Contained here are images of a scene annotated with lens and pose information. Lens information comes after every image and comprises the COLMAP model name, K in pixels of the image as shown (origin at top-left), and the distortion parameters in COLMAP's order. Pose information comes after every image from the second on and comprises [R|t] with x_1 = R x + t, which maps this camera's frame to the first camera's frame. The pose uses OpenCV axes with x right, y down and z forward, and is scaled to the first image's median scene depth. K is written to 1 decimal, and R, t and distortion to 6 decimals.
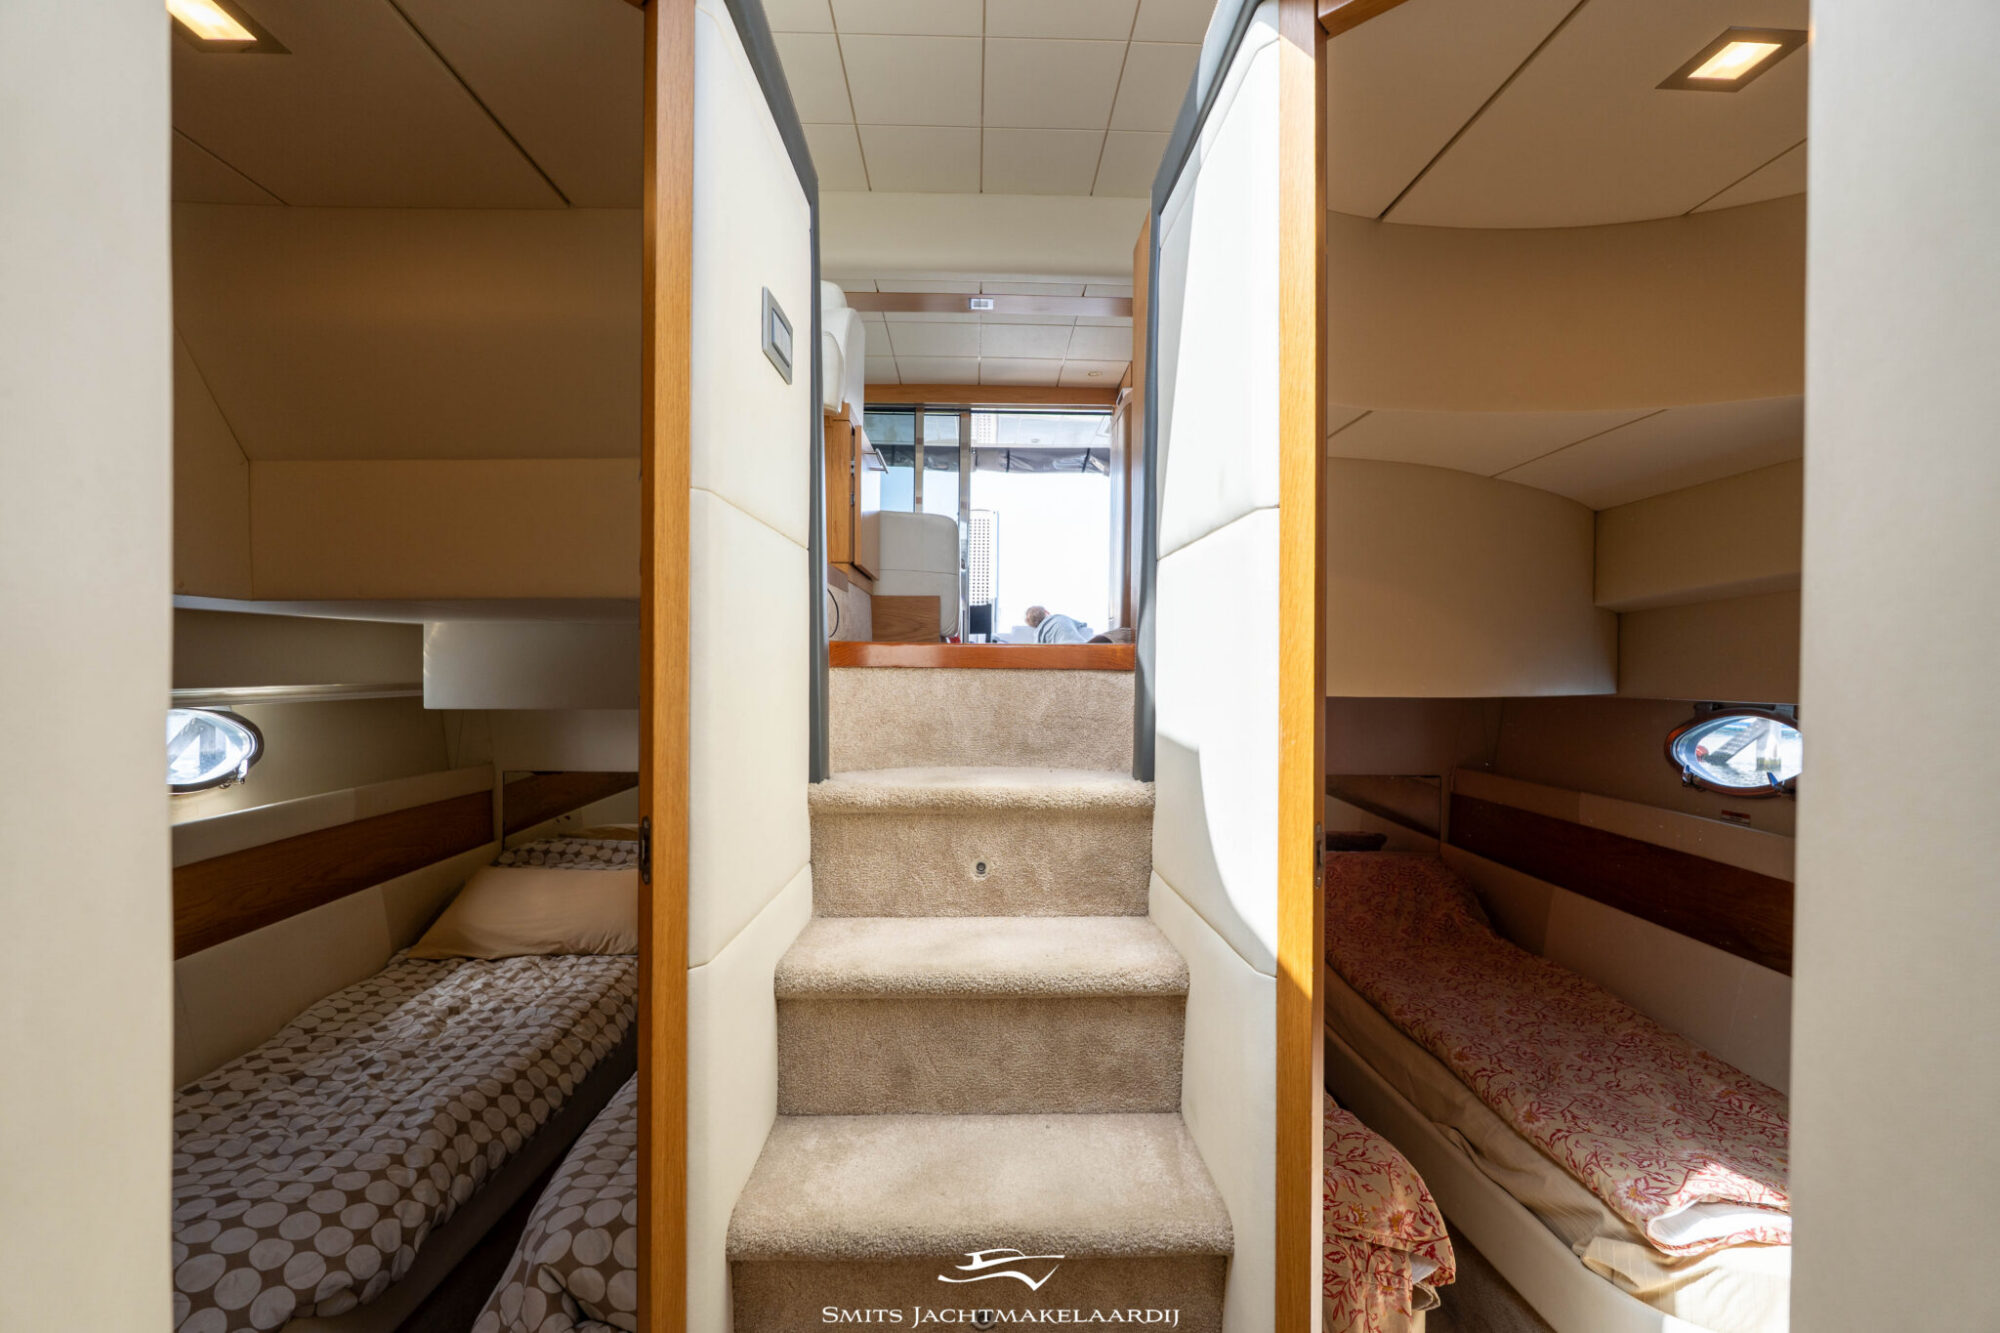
lens RADIAL K [[880.3, 0, 1001.0], [0, 880.3, 666.4], [0, 0, 1]] dist [-0.001996, -0.000150]
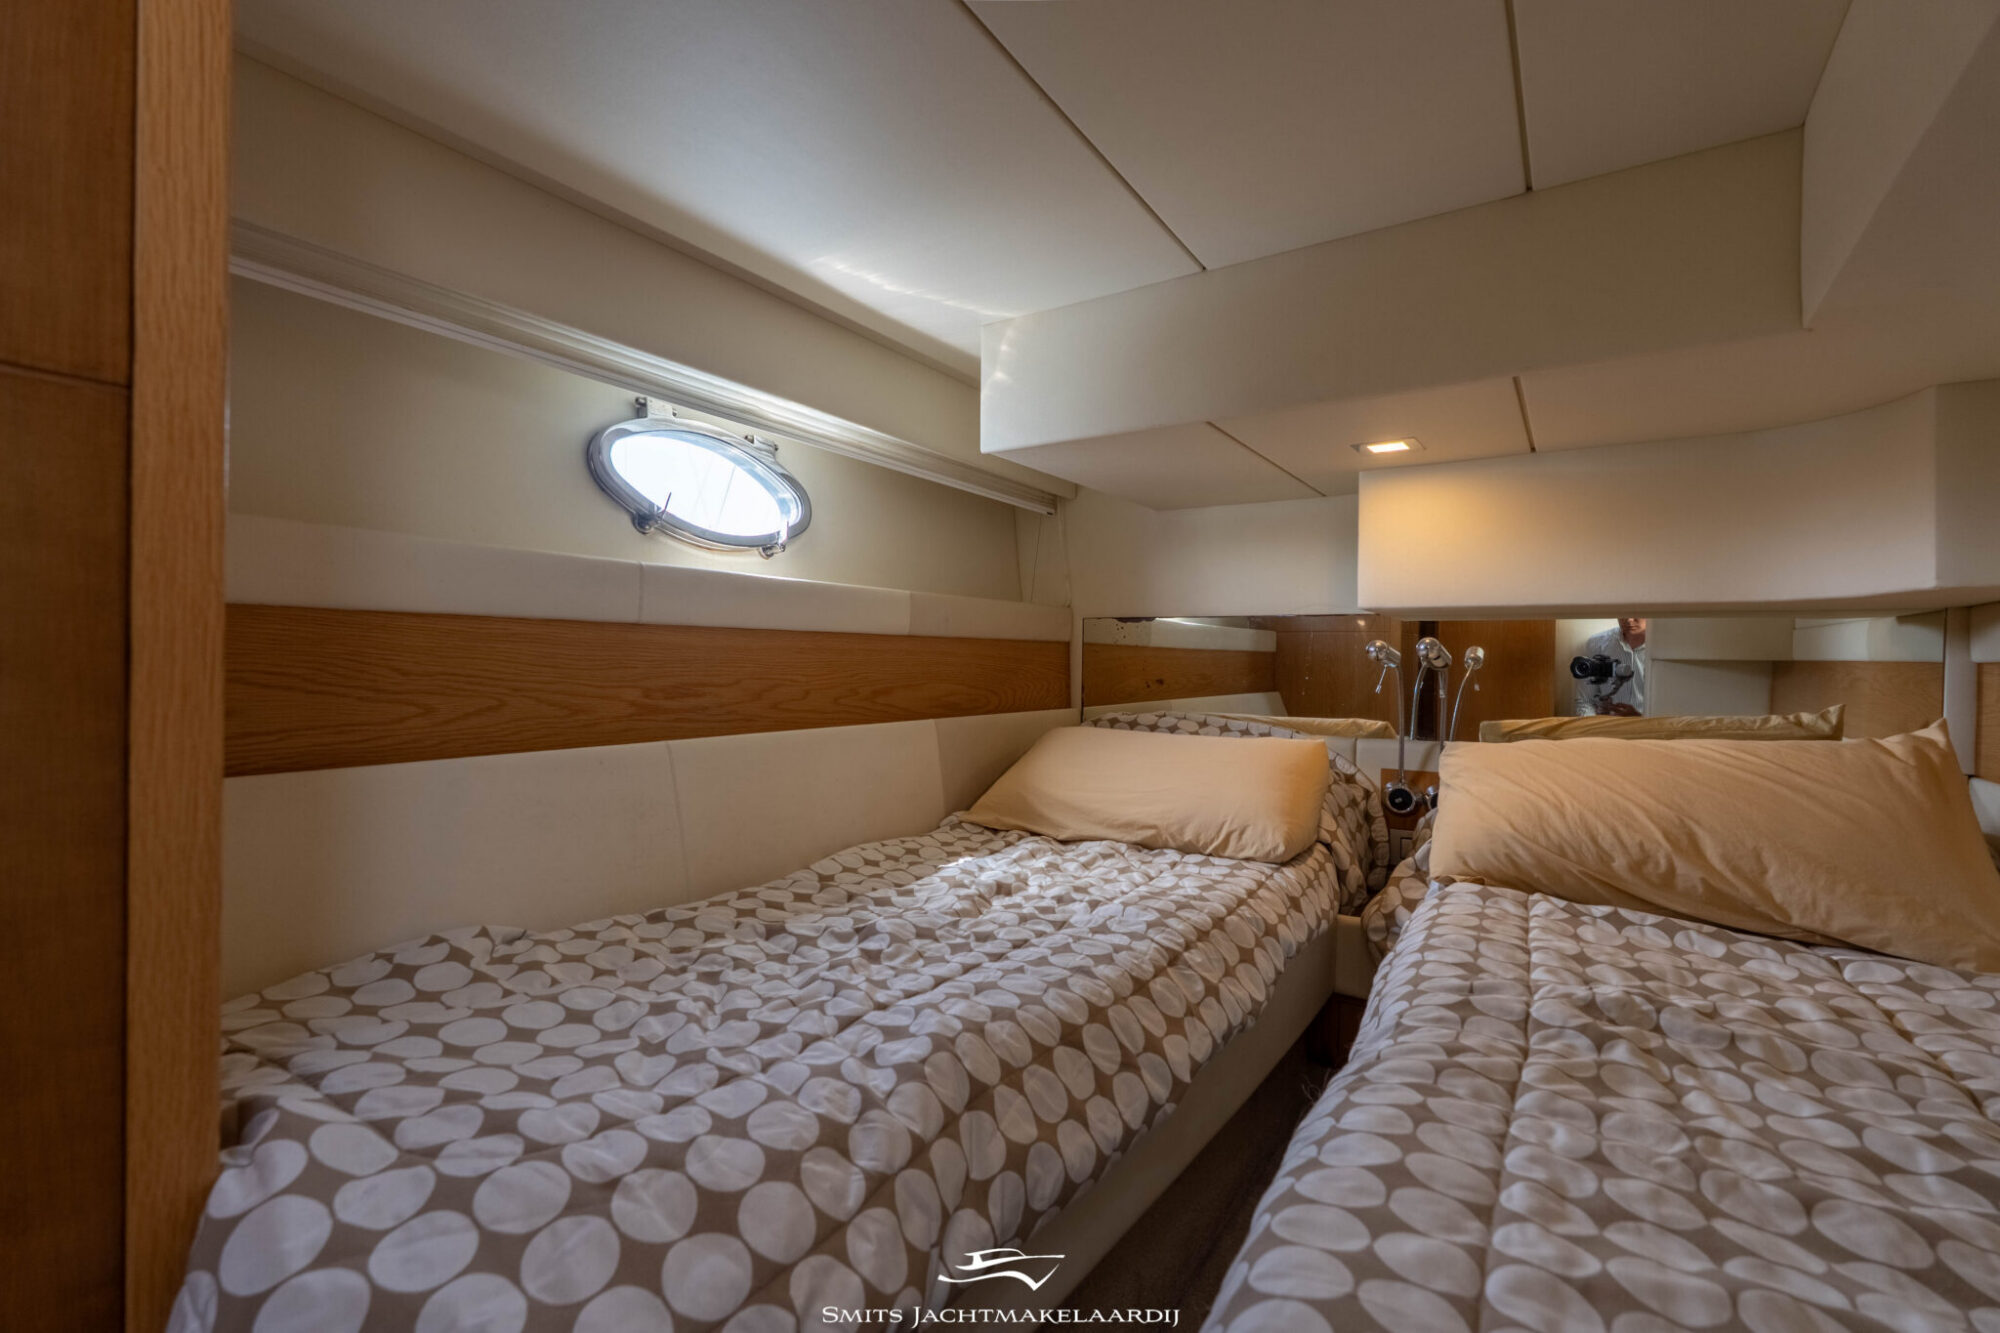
lens RADIAL K [[880.3, 0, 998.0], [0, 880.3, 670.0], [0, 0, 1]] dist [-0.001996, -0.000150]
pose [[0.814593, 0.011971, -0.579910, -0.312817], [-0.012201, 0.999919, 0.003502, 0.275145], [0.579905, 0.004222, 0.814673, 0.574995]]
